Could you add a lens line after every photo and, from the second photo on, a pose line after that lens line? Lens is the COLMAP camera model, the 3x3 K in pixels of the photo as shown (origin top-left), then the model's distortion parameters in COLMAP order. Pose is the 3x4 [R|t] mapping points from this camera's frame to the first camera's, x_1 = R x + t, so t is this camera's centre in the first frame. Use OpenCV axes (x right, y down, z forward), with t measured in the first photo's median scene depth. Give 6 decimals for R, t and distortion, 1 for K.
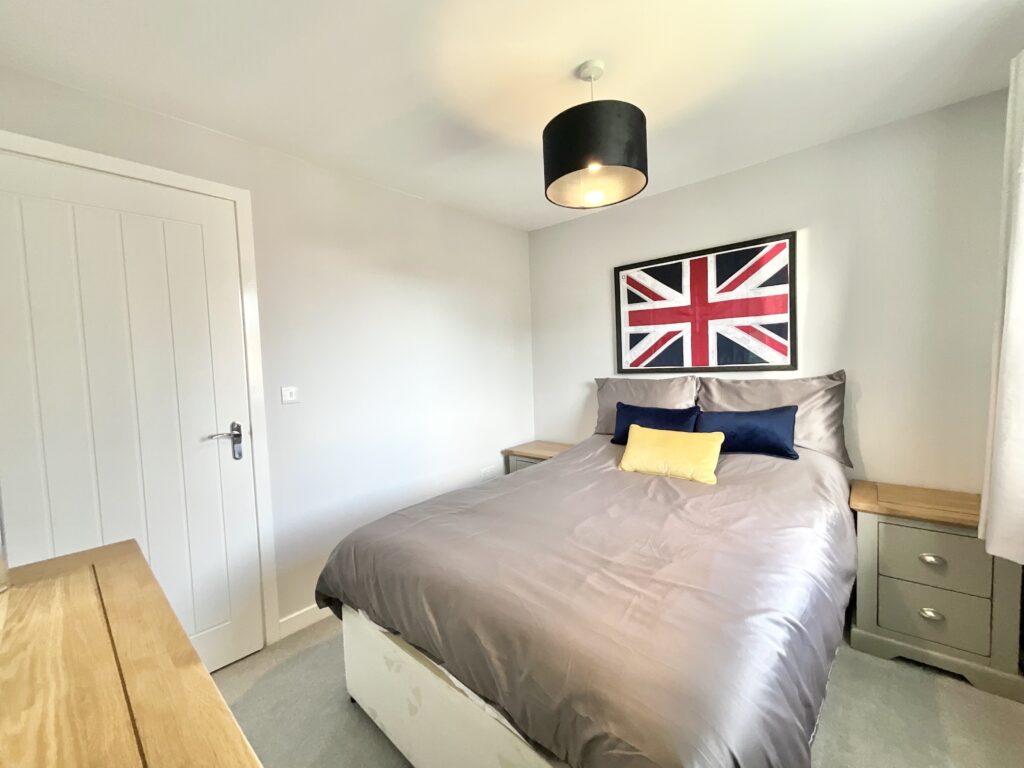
lens RADIAL K [[411.7, 0, 510.9], [0, 411.7, 384.0], [0, 0, 1]] dist [-0.007399, 0.000220]
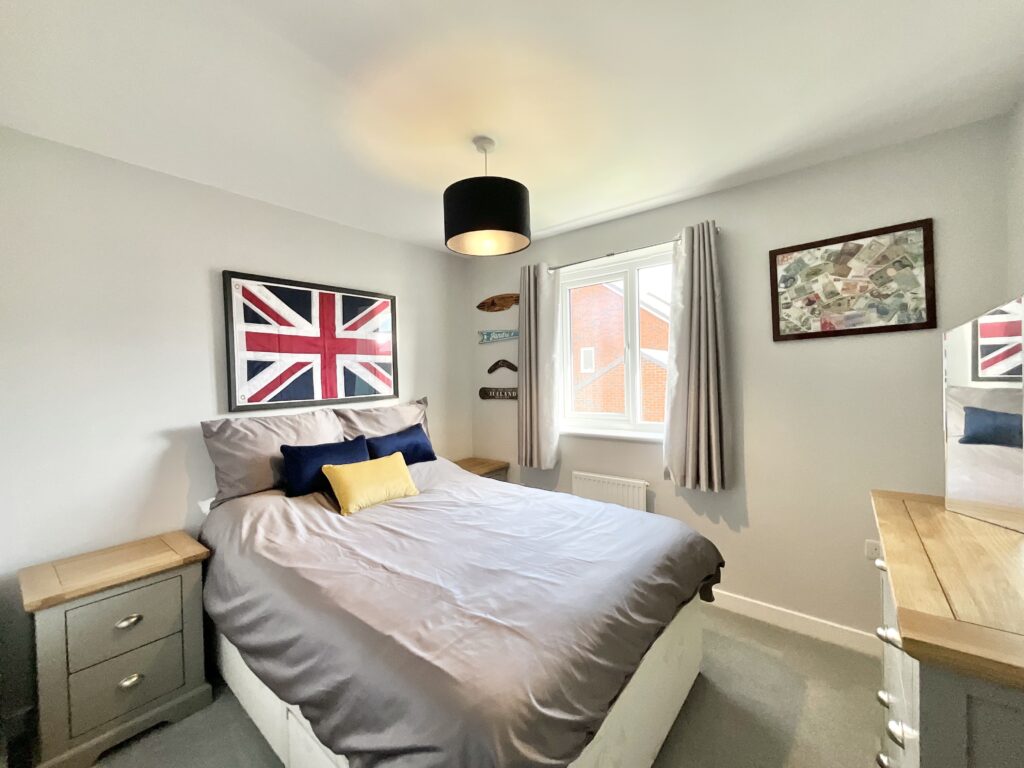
lens RADIAL K [[411.7, 0, 511.4], [0, 411.7, 383.7], [0, 0, 1]] dist [-0.007399, 0.000220]
pose [[-0.043851, 0.015594, 0.998916, -0.579393], [0.079248, 0.996782, -0.012082, -0.031928], [-0.995890, 0.078632, -0.044945, 0.605353]]
